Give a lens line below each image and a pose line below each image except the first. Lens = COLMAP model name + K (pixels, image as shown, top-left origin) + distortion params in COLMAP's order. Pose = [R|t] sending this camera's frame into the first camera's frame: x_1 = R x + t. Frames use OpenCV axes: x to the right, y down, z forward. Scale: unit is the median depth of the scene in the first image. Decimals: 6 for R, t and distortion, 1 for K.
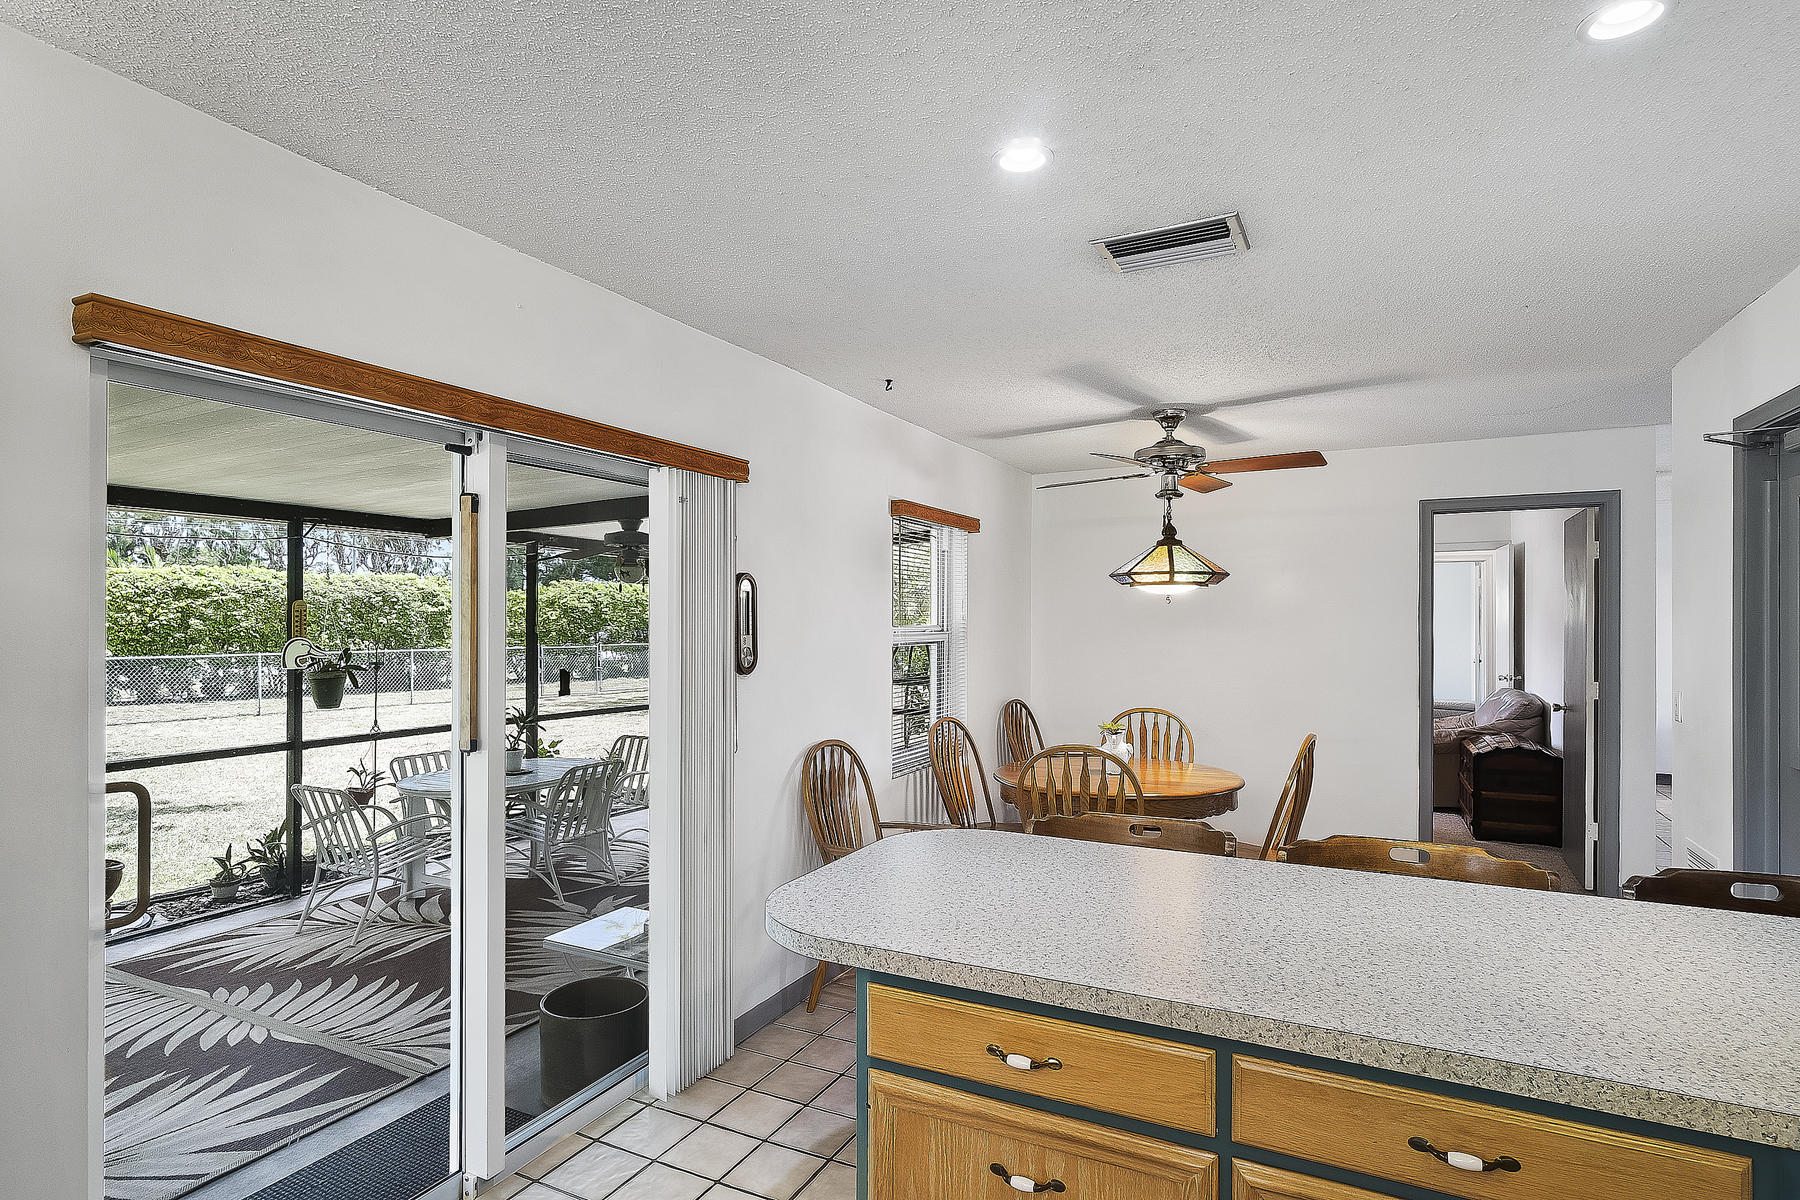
lens RADIAL K [[921.9, 0, 896.0], [0, 921.9, 610.5], [0, 0, 1]] dist [-0.001275, 0.000900]
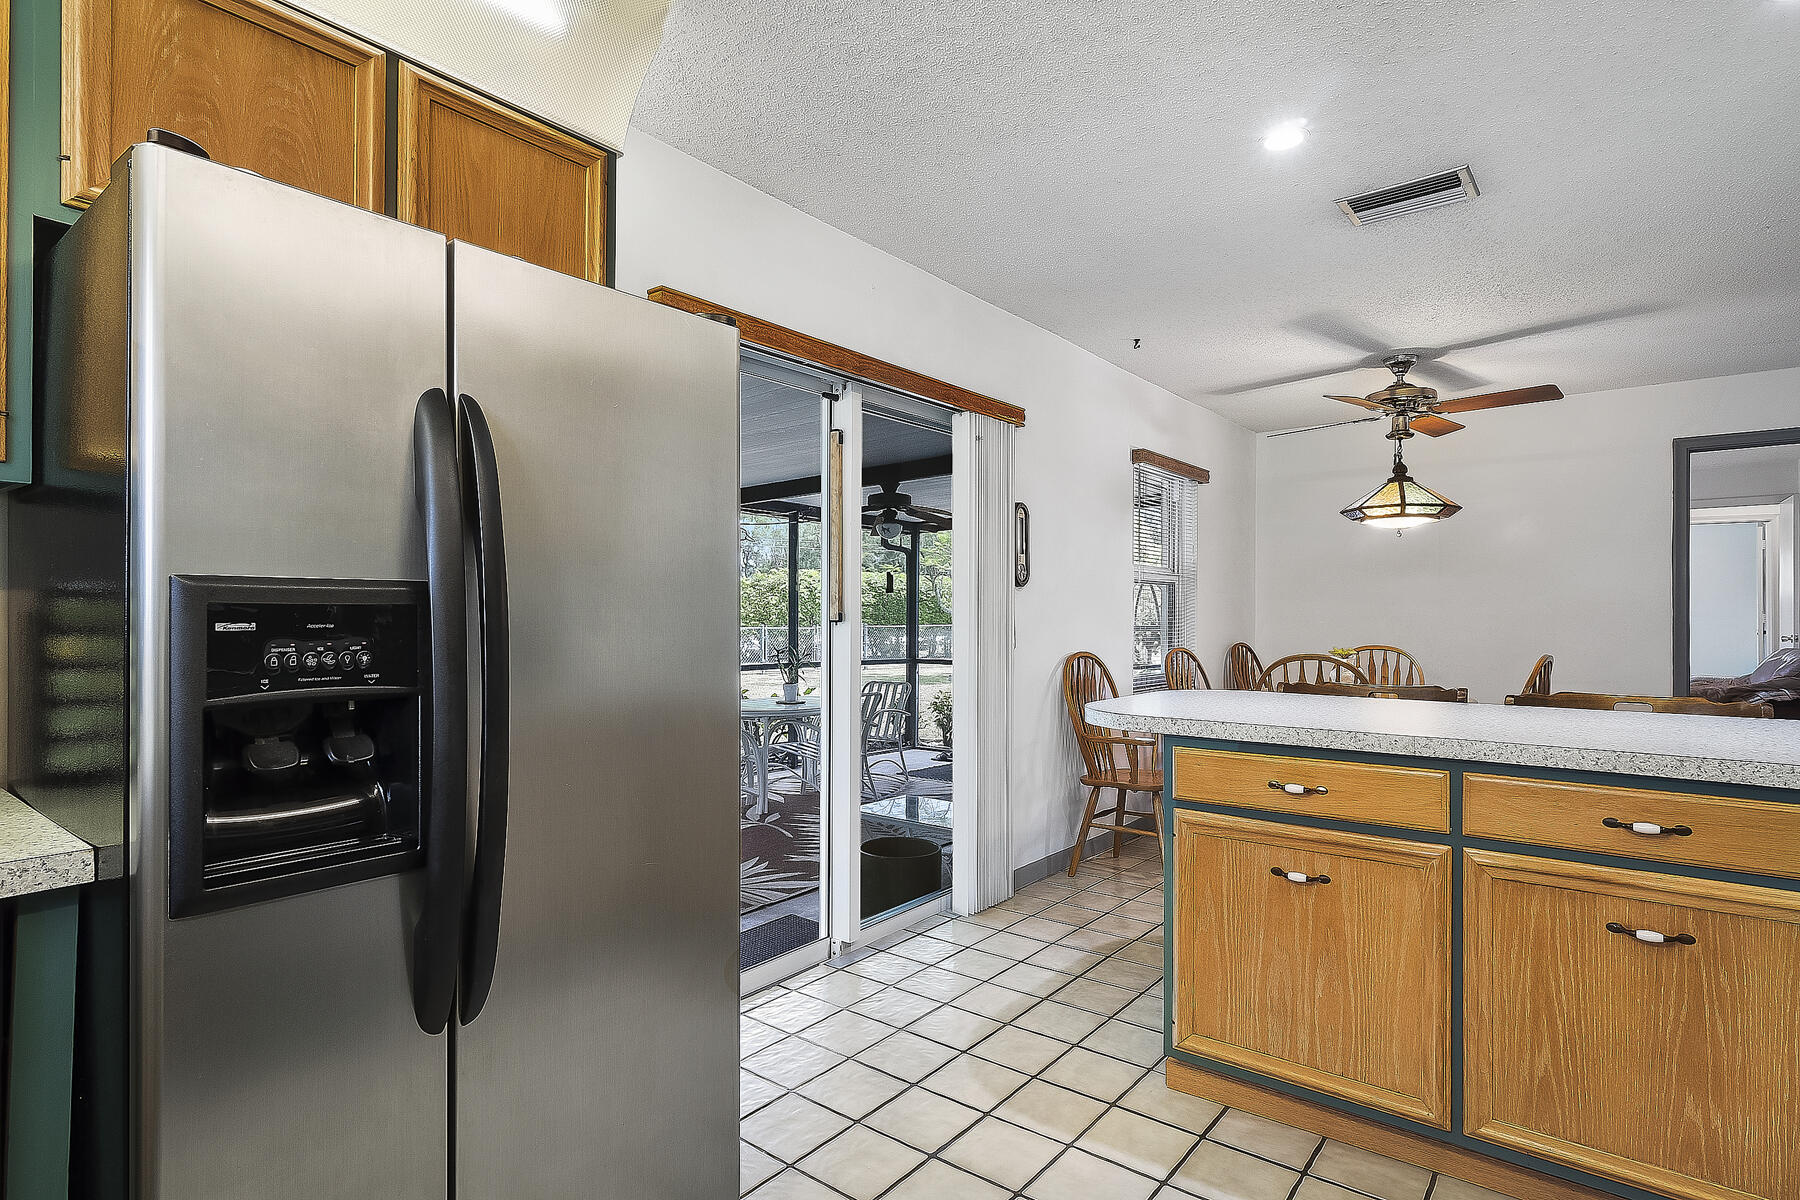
lens RADIAL K [[921.9, 0, 900.1], [0, 921.9, 604.3], [0, 0, 1]] dist [-0.001275, 0.000900]
pose [[0.979823, -0.000899, -0.199866, -0.083054], [0.000448, 0.999997, -0.002301, 0.103517], [0.199868, 0.002165, 0.979821, -0.234152]]
